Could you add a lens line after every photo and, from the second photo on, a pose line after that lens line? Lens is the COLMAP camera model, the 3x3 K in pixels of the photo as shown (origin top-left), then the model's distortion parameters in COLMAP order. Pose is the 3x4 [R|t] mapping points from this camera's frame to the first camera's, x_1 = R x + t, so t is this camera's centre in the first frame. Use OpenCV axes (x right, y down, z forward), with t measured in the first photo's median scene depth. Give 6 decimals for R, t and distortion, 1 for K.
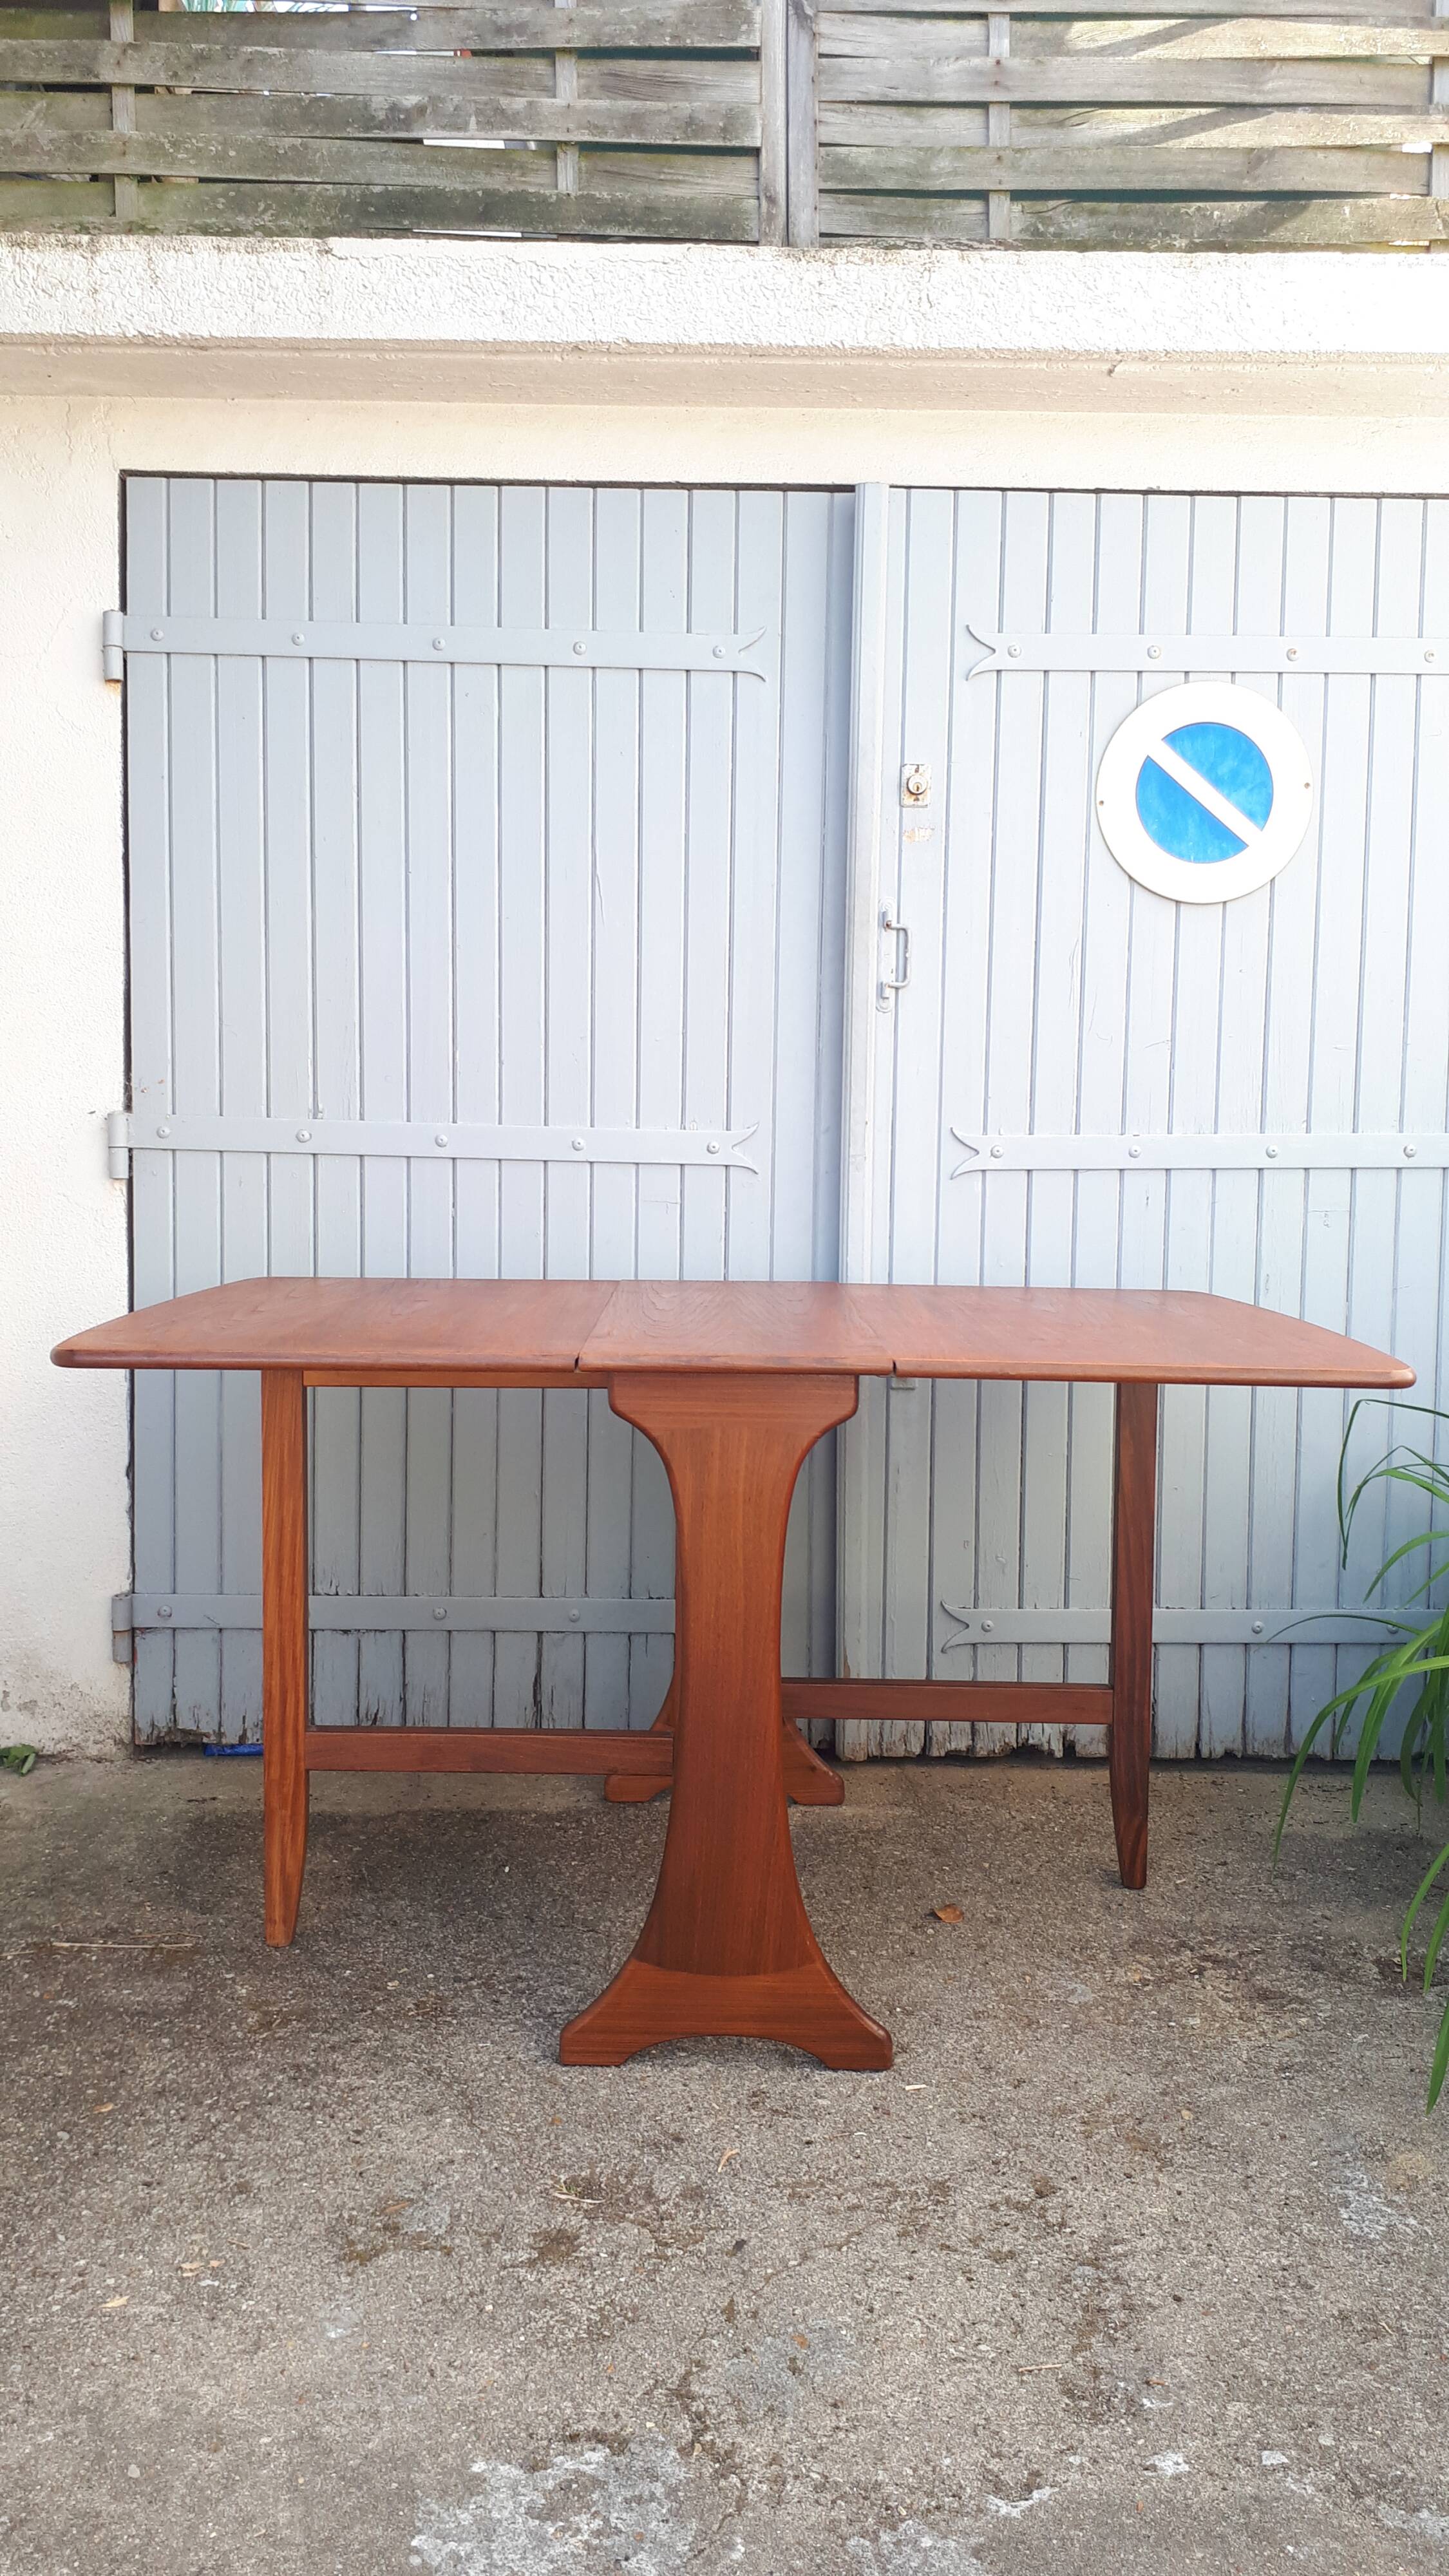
lens RADIAL K [[2062.7, 0, 715.6], [0, 2062.7, 1298.4], [0, 0, 1]] dist [0.038285, -0.054051]
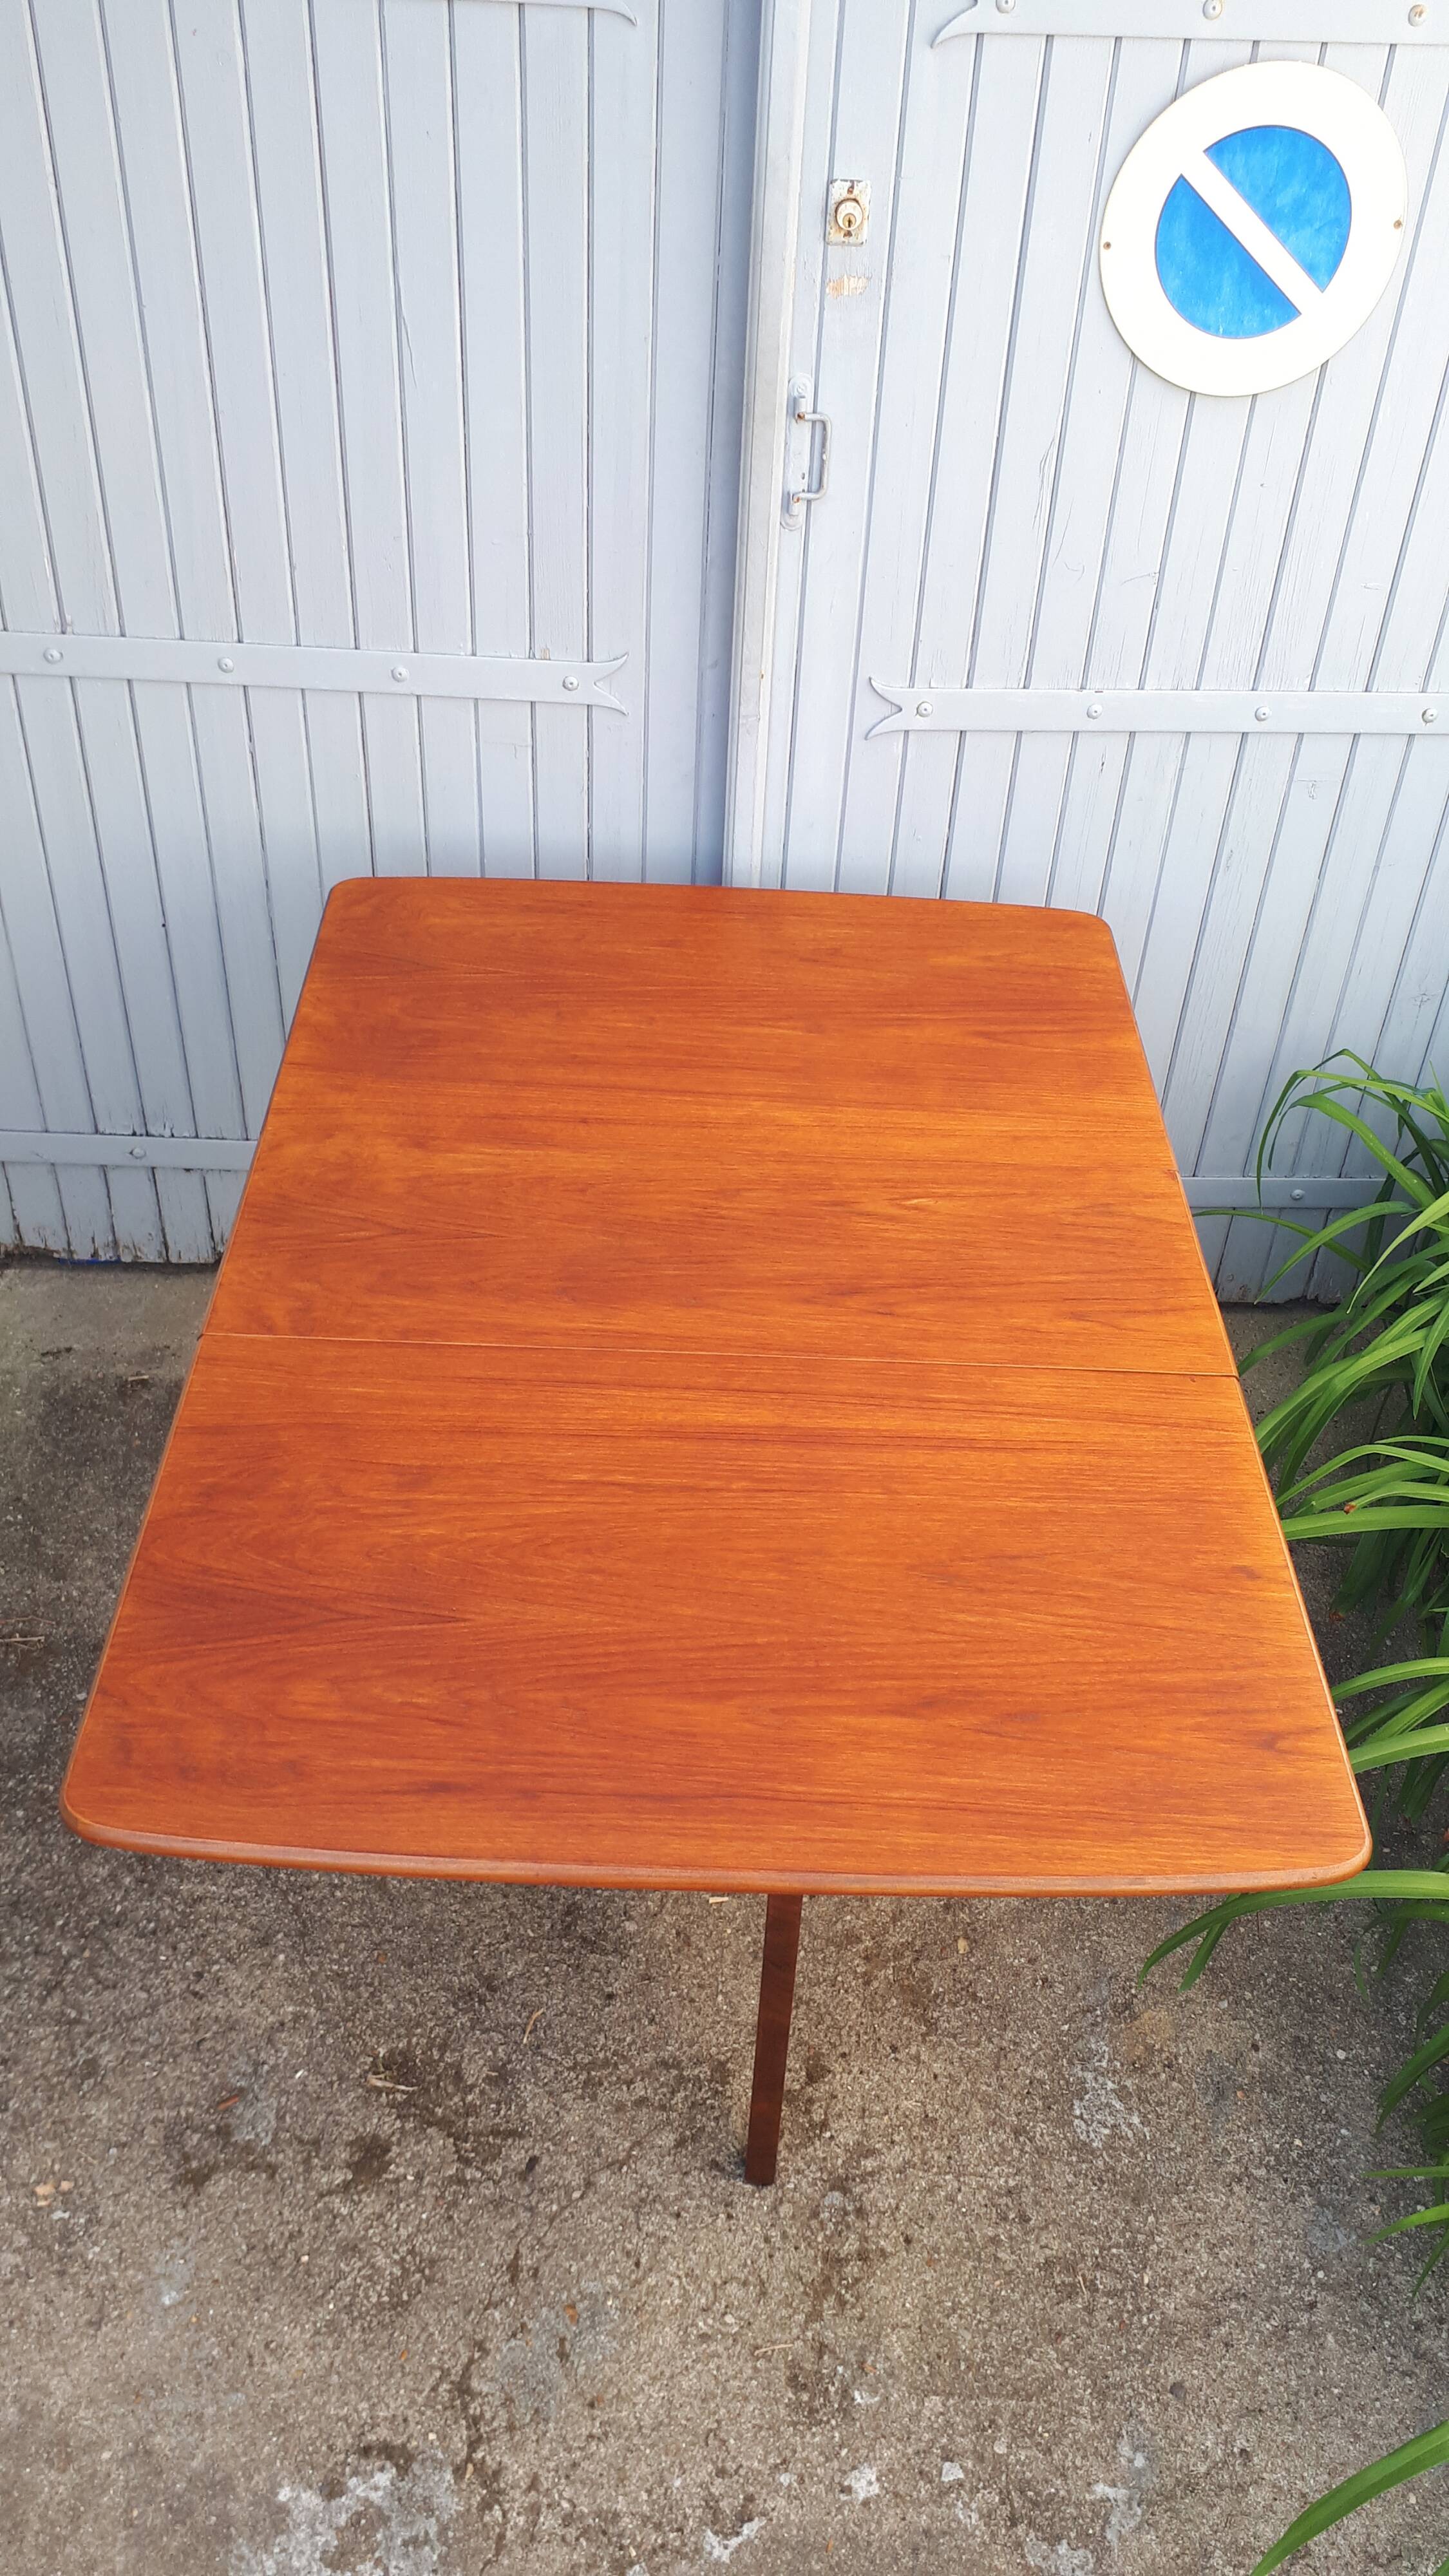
lens RADIAL K [[2062.7, 0, 713.1], [0, 2062.7, 1299.5], [0, 0, 1]] dist [0.038285, -0.054051]
pose [[0.999614, 0.024658, 0.012811, 0.067163], [-0.027545, 0.818475, 0.573881, -0.463548], [0.003665, -0.574012, 0.818838, 0.276413]]
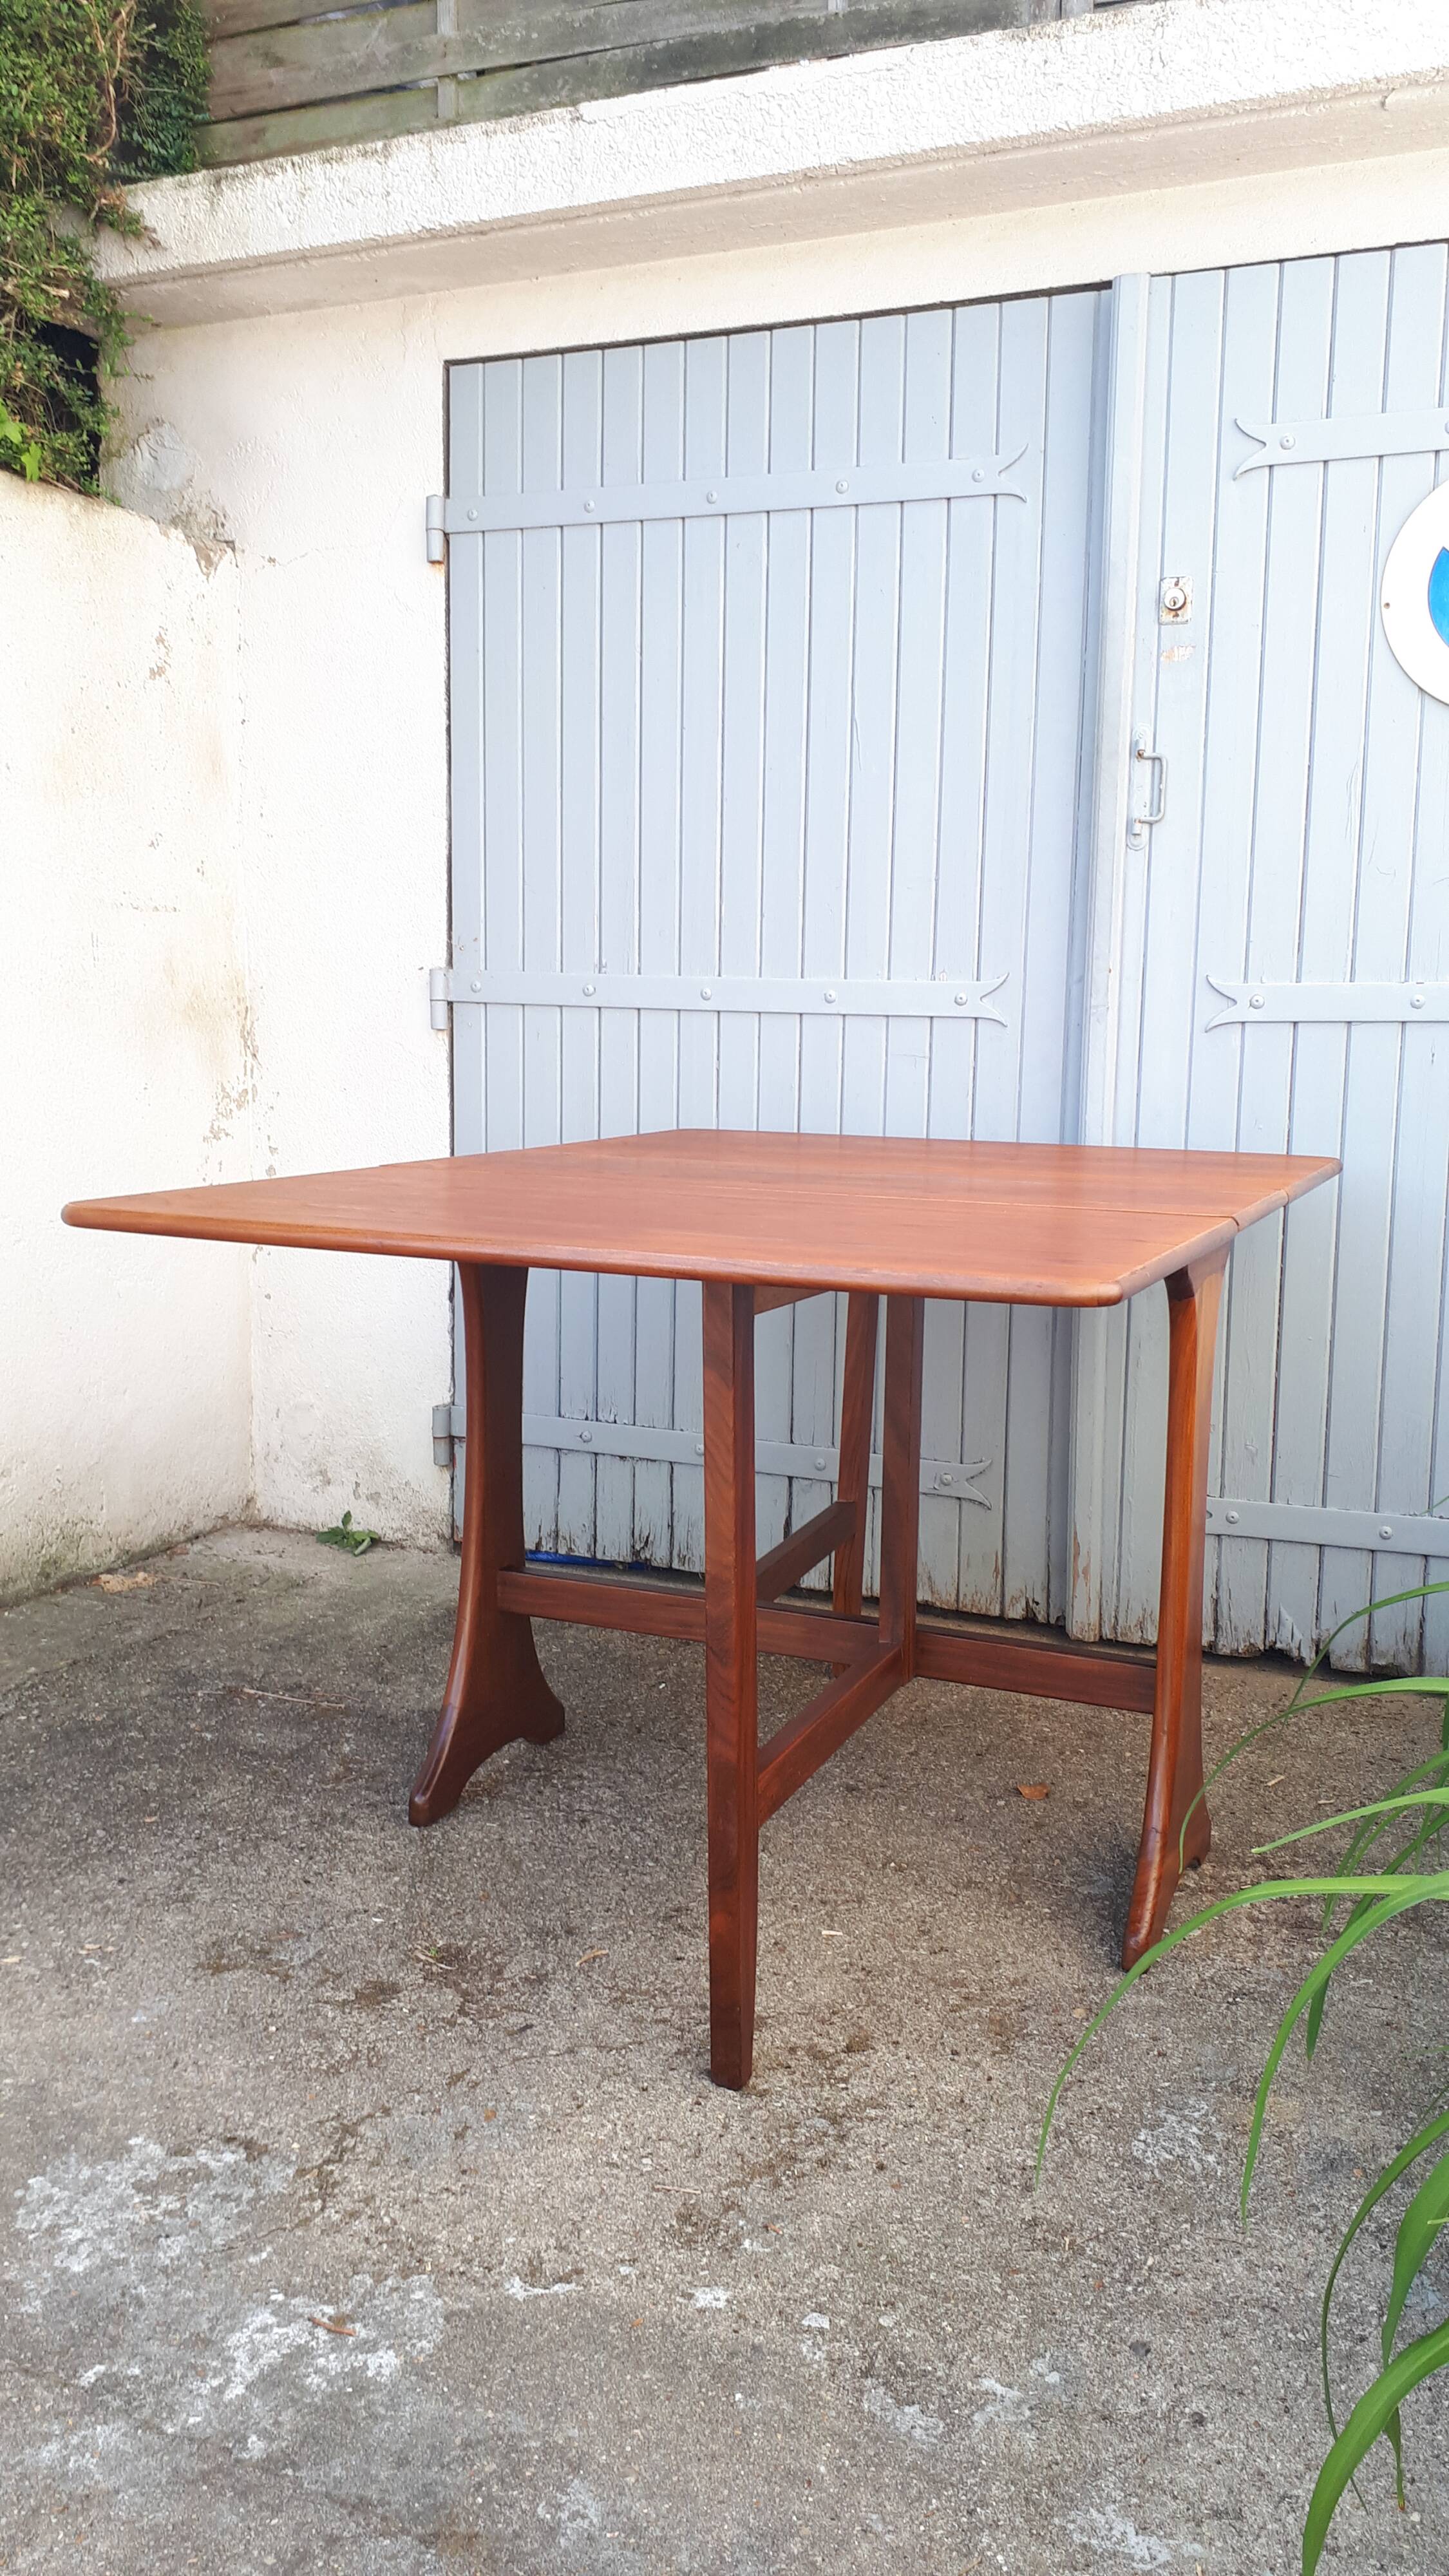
lens RADIAL K [[2062.7, 0, 716.8], [0, 2062.7, 1295.2], [0, 0, 1]] dist [0.038285, -0.054051]
pose [[0.911799, 0.058647, -0.406428, 0.402796], [-0.037053, 0.997462, 0.060805, 0.015982], [0.408962, -0.040383, 0.911657, 0.079825]]
